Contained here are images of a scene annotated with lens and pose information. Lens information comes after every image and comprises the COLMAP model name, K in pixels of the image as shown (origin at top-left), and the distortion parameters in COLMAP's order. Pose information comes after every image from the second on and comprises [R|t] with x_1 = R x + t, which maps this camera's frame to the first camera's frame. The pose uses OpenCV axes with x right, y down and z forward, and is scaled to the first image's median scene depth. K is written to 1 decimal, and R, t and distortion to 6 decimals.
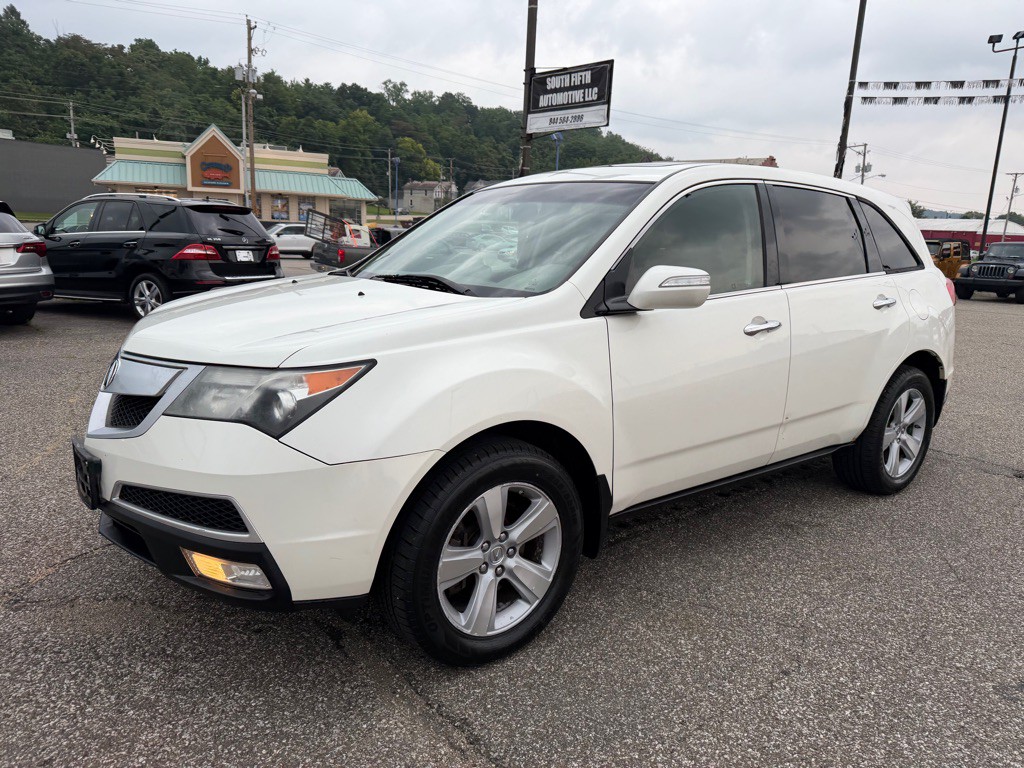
lens RADIAL K [[722.6, 0, 517.1], [0, 722.6, 394.2], [0, 0, 1]] dist [0.017459, -0.024789]
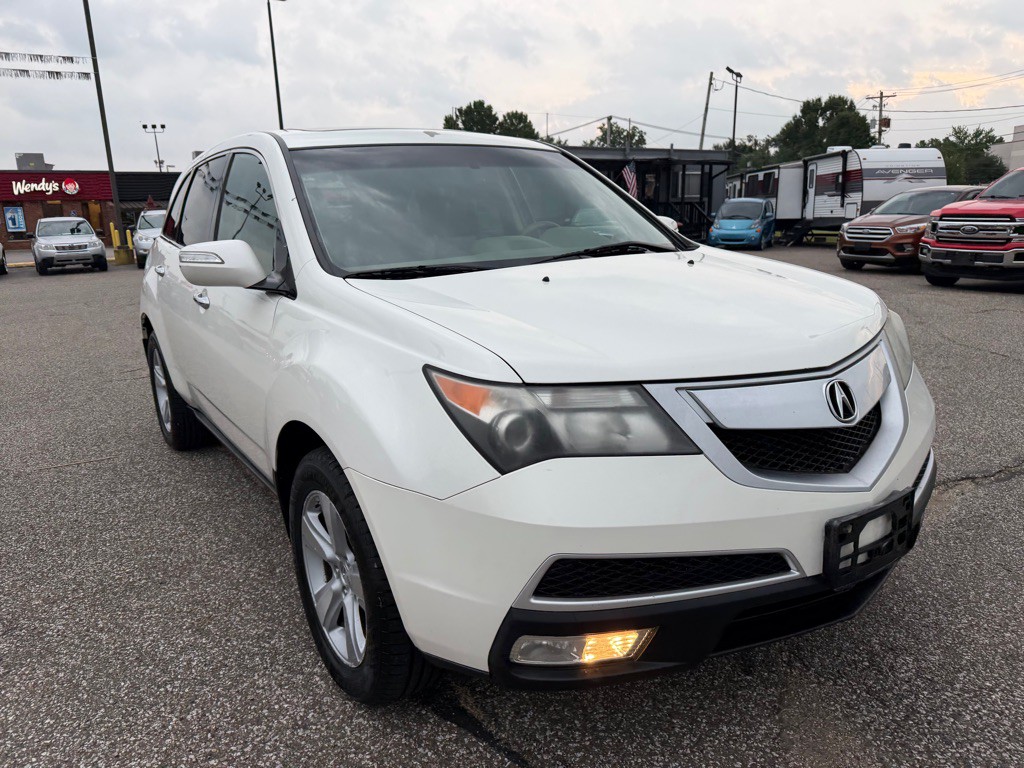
lens RADIAL K [[722.6, 0, 513.0], [0, 722.6, 393.7], [0, 0, 1]] dist [0.017459, -0.024789]
pose [[0.071247, -0.285113, 0.955842, -0.205030], [0.254344, 0.931793, 0.258981, -0.048964], [-0.964486, 0.224661, 0.138904, 0.195796]]
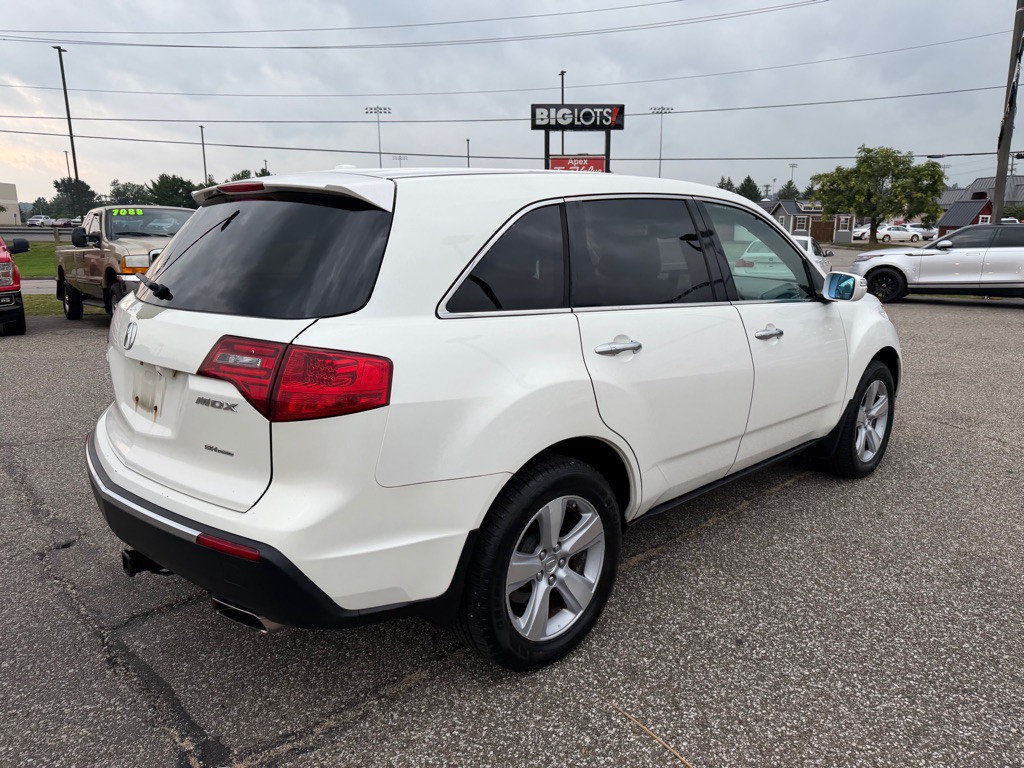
lens RADIAL K [[722.6, 0, 520.6], [0, 722.6, 376.3], [0, 0, 1]] dist [0.017459, -0.024789]
pose [[-0.993669, -0.014254, -0.111443, 0.090948], [-0.059090, 0.909952, 0.410481, -0.118933], [0.095557, 0.414468, -0.905033, 0.502661]]
